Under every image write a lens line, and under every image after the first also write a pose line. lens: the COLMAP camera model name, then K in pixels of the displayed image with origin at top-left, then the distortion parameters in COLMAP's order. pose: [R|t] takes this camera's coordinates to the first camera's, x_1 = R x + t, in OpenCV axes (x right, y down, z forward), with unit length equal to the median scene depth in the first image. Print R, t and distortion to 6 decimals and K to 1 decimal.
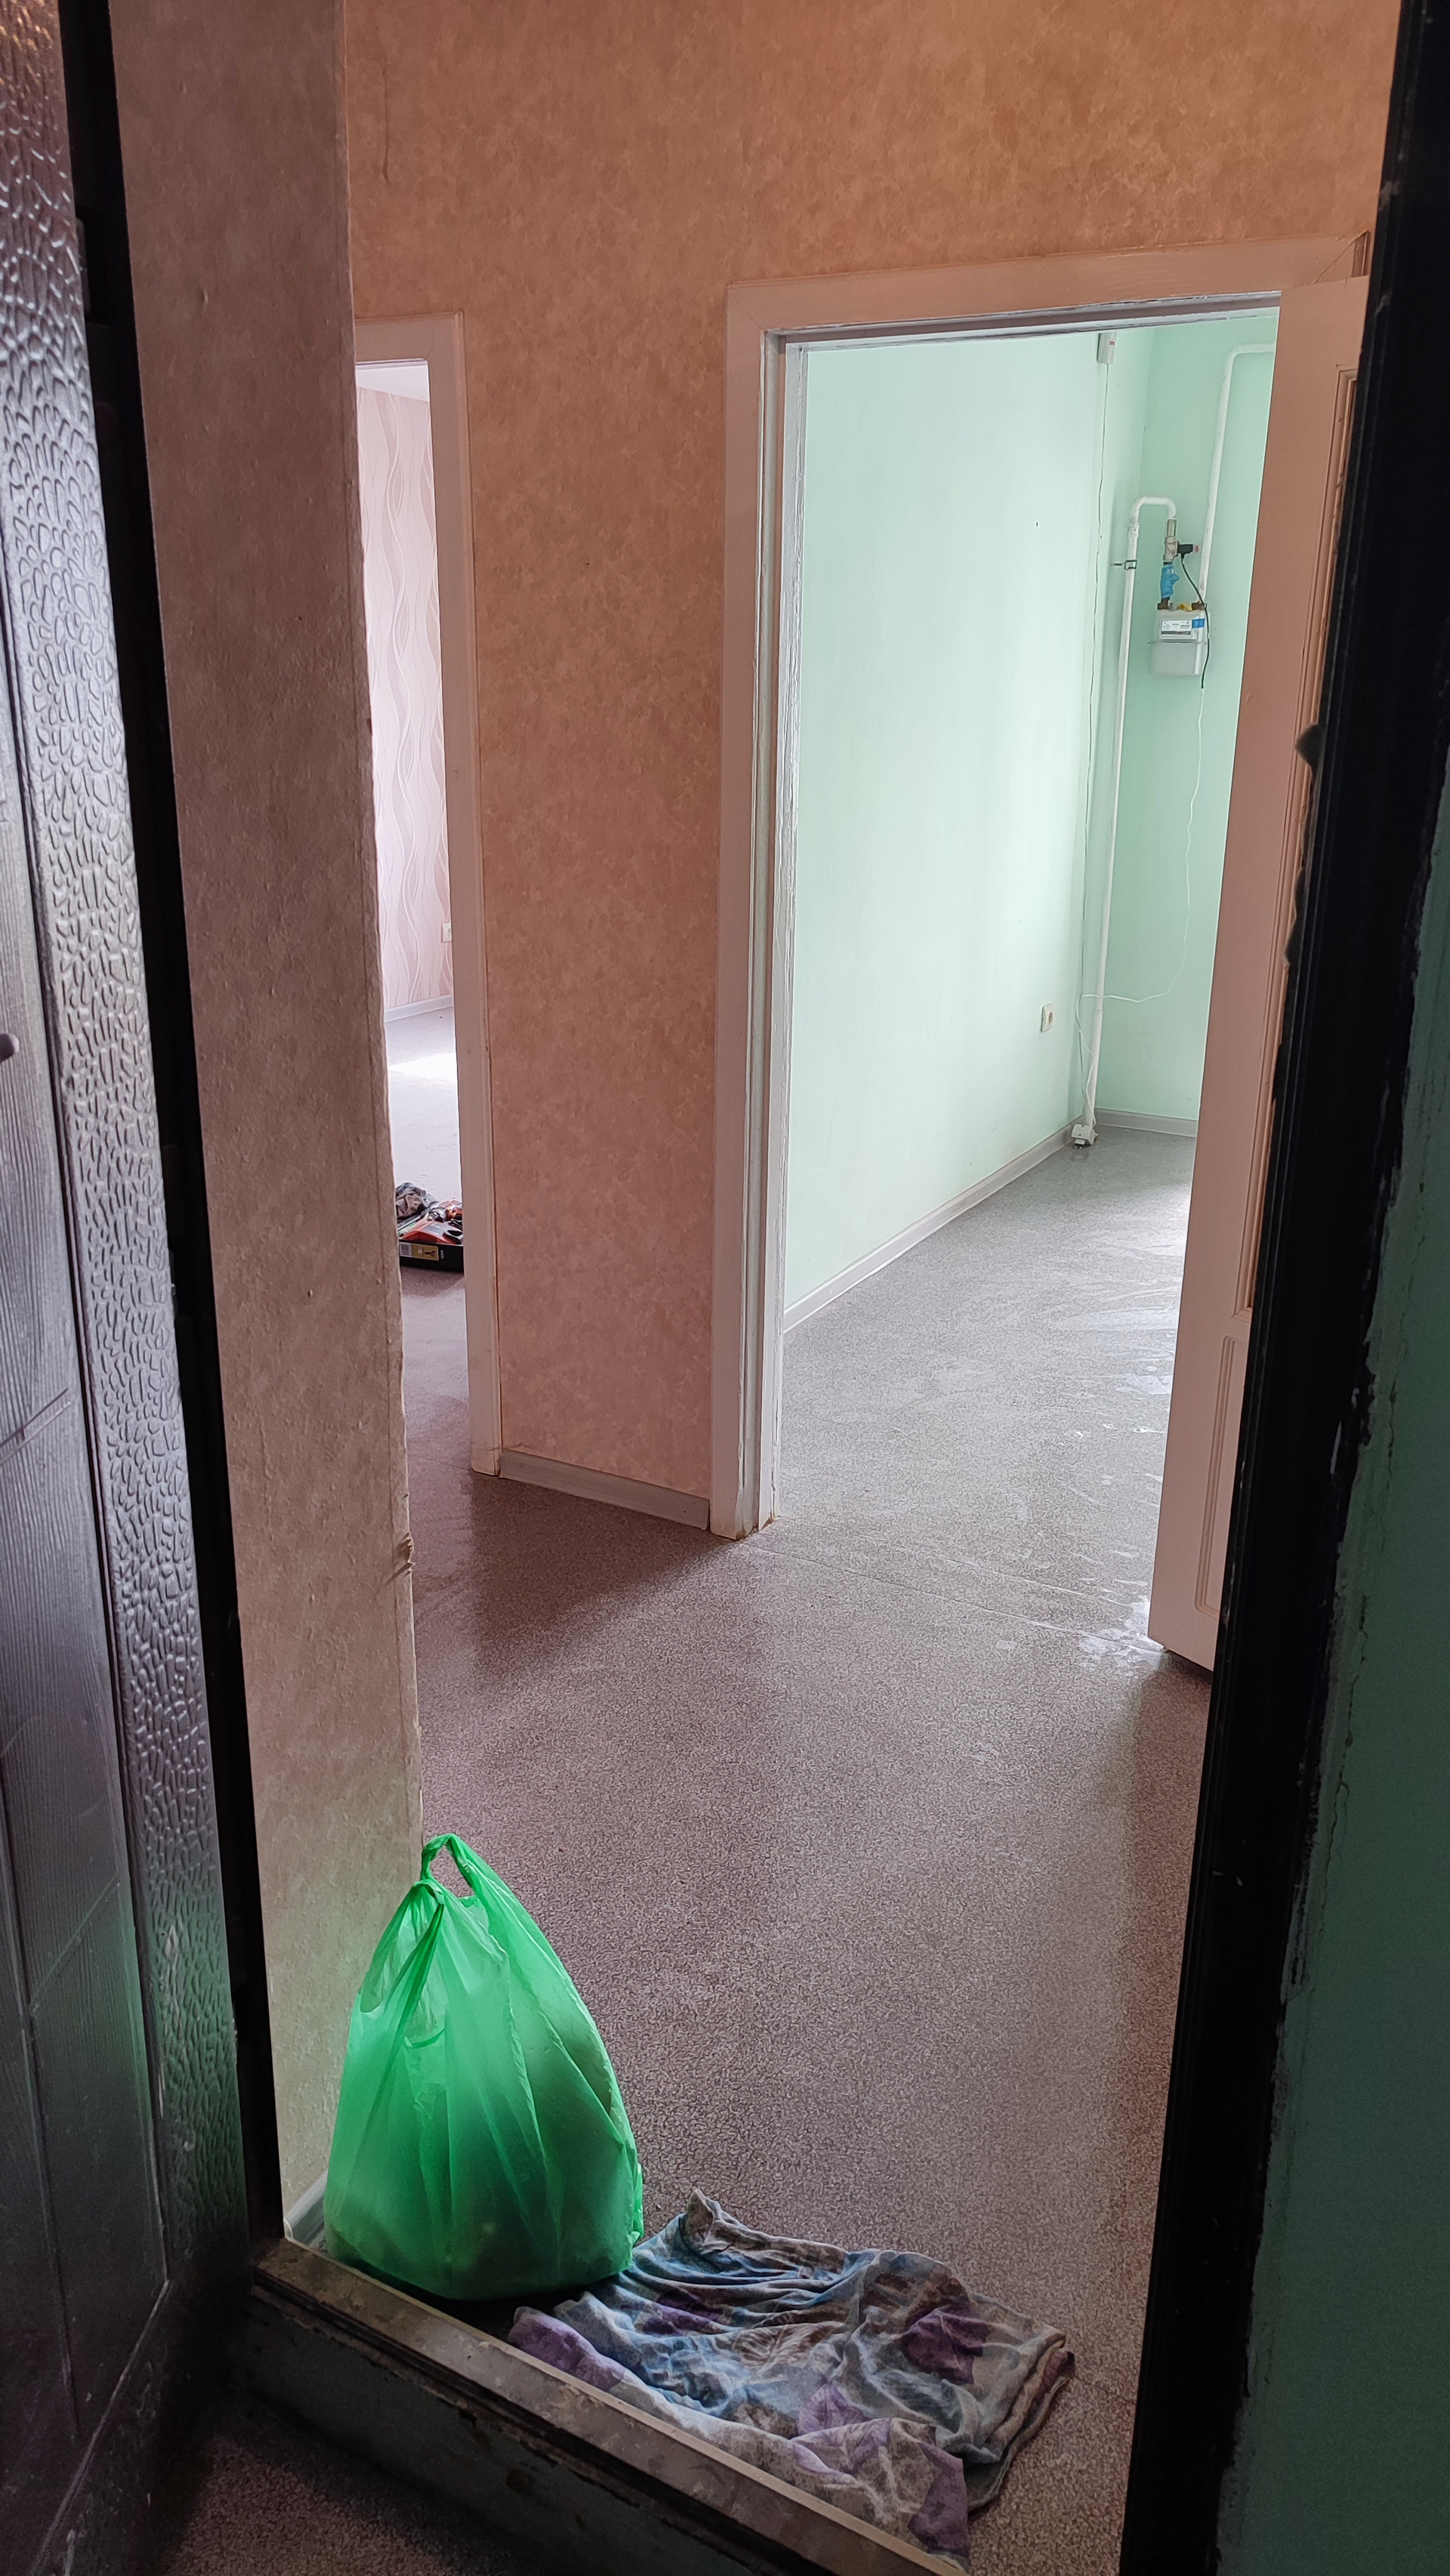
lens RADIAL K [[1865.2, 0, 718.7], [0, 1865.2, 1284.7], [0, 0, 1]] dist [0.029781, -0.027695]
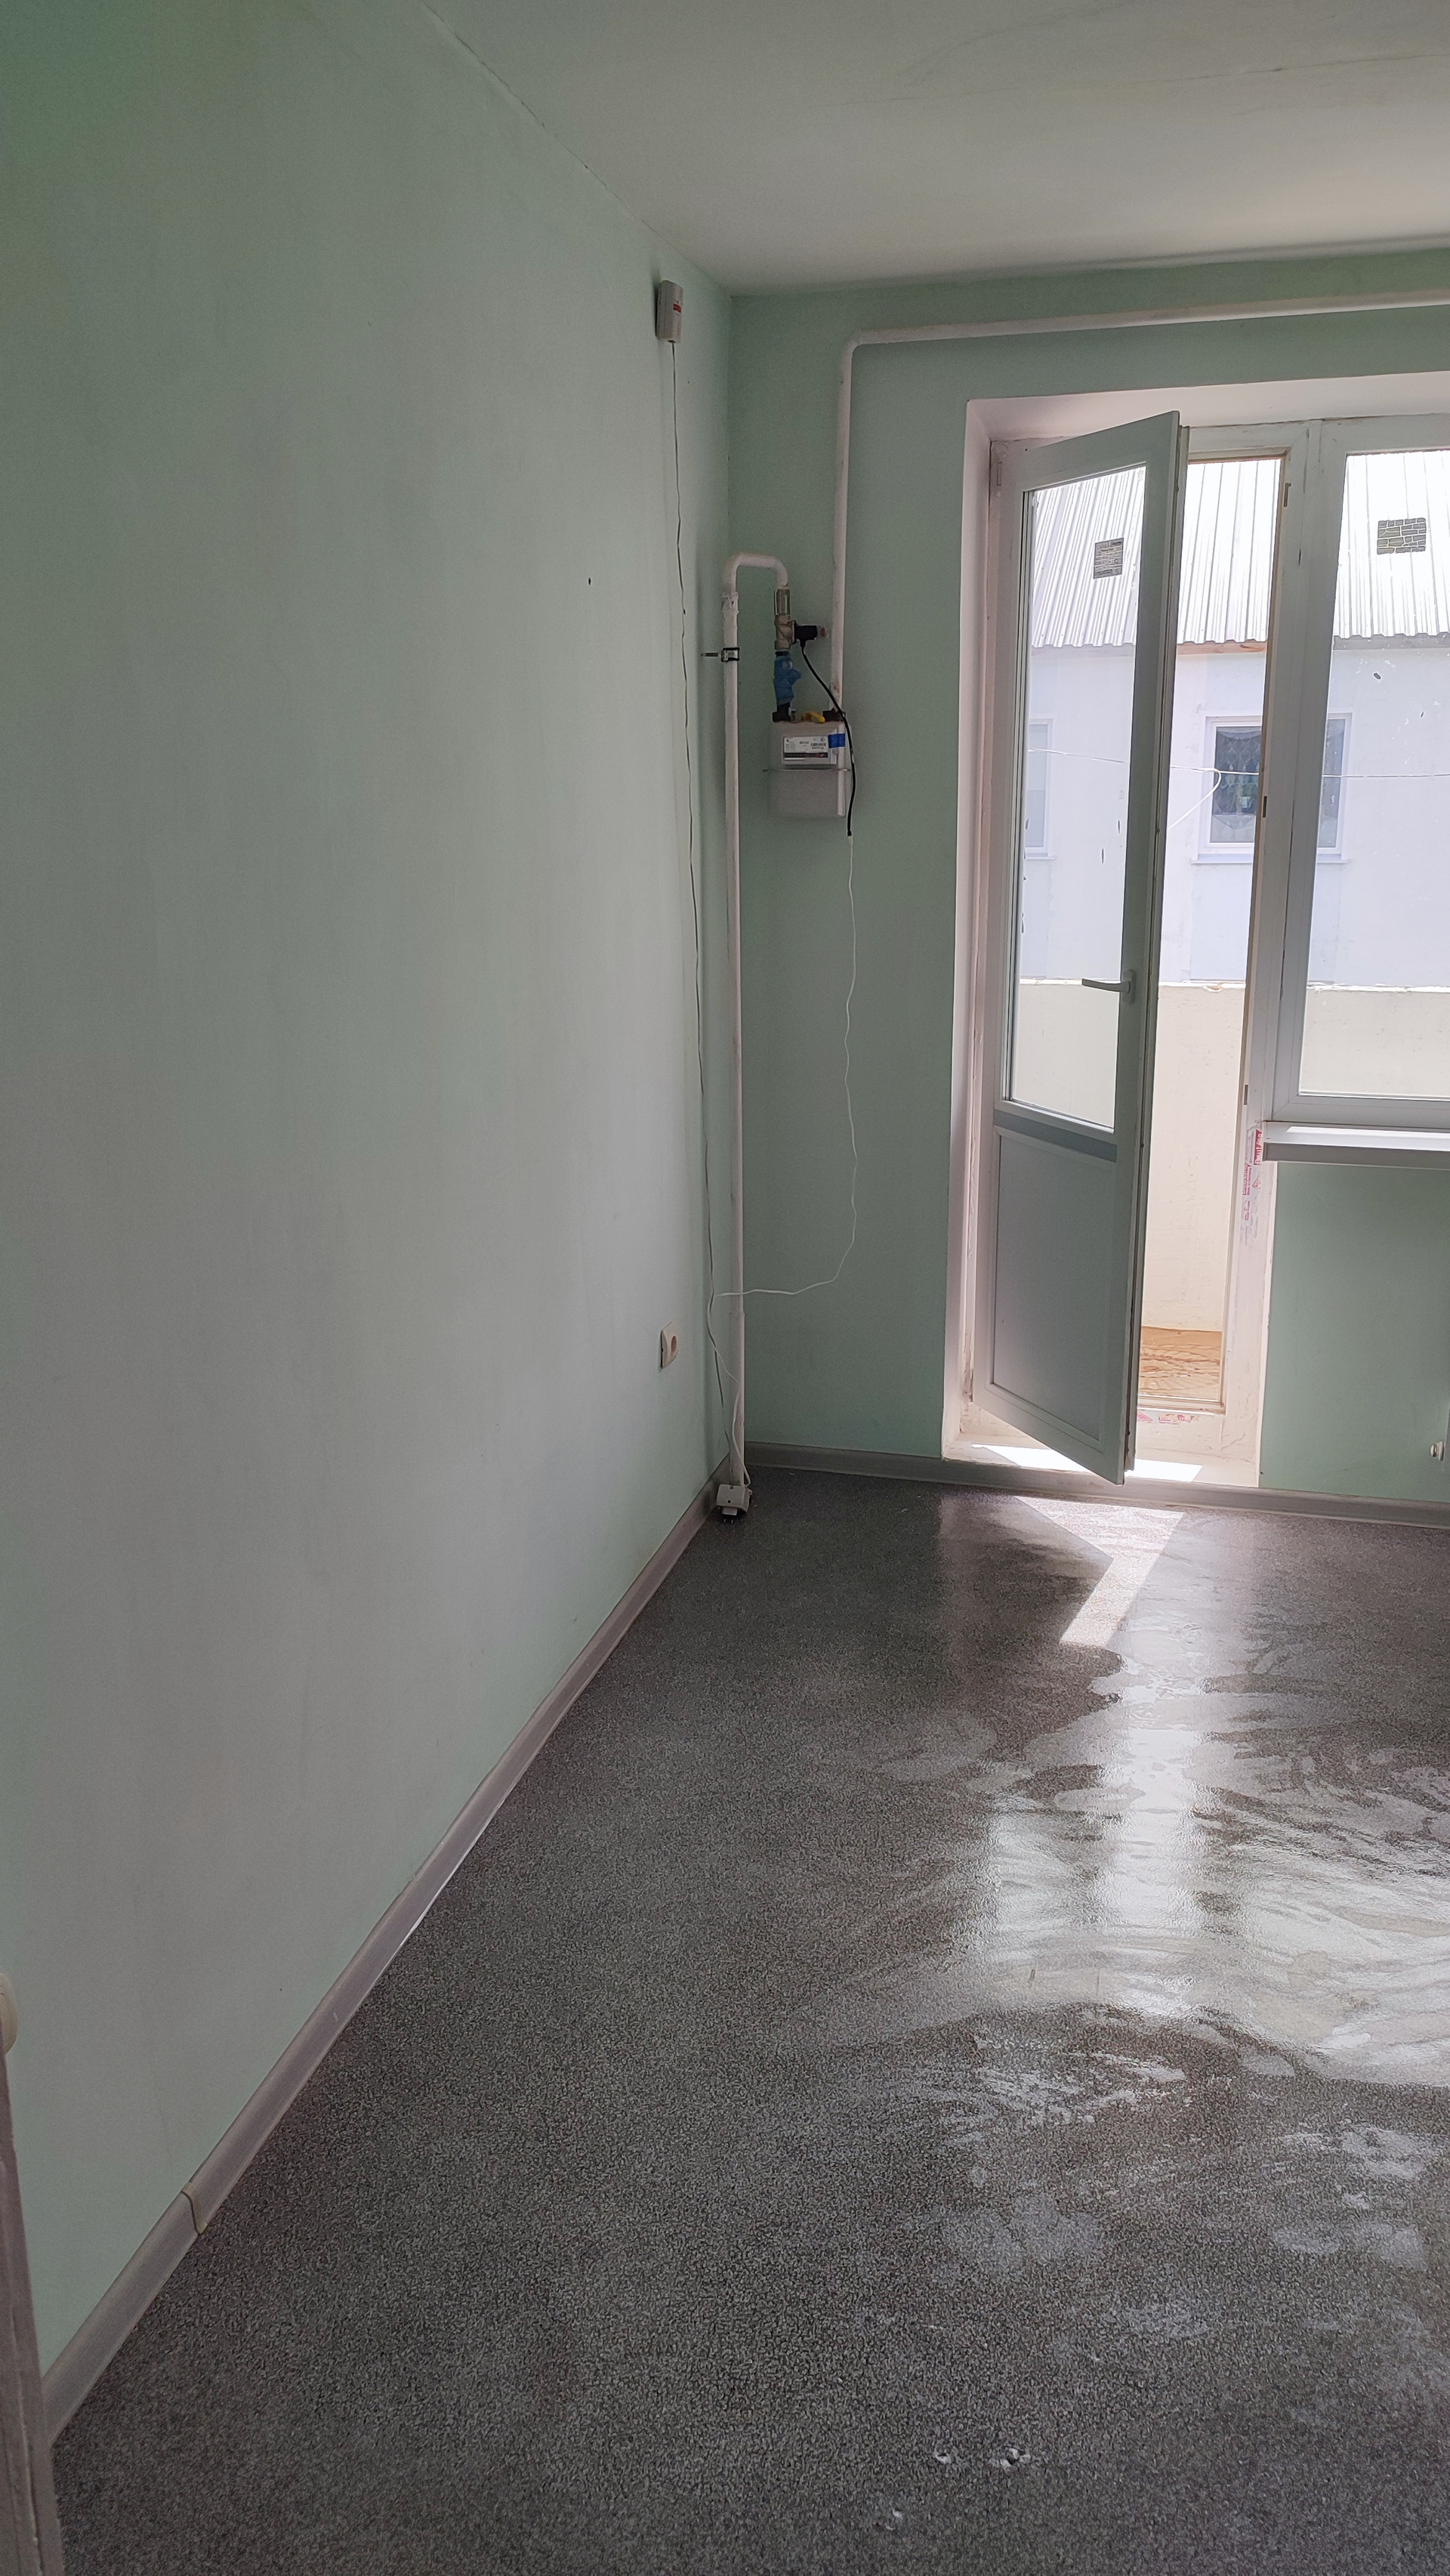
lens RADIAL K [[1865.2, 0, 738.2], [0, 1865.2, 1228.8], [0, 0, 1]] dist [0.029781, -0.027695]
pose [[0.968571, -0.075964, 0.236854, 0.052171], [0.096034, 0.992596, -0.074370, -0.135149], [-0.229451, 0.094779, 0.968695, 0.382174]]
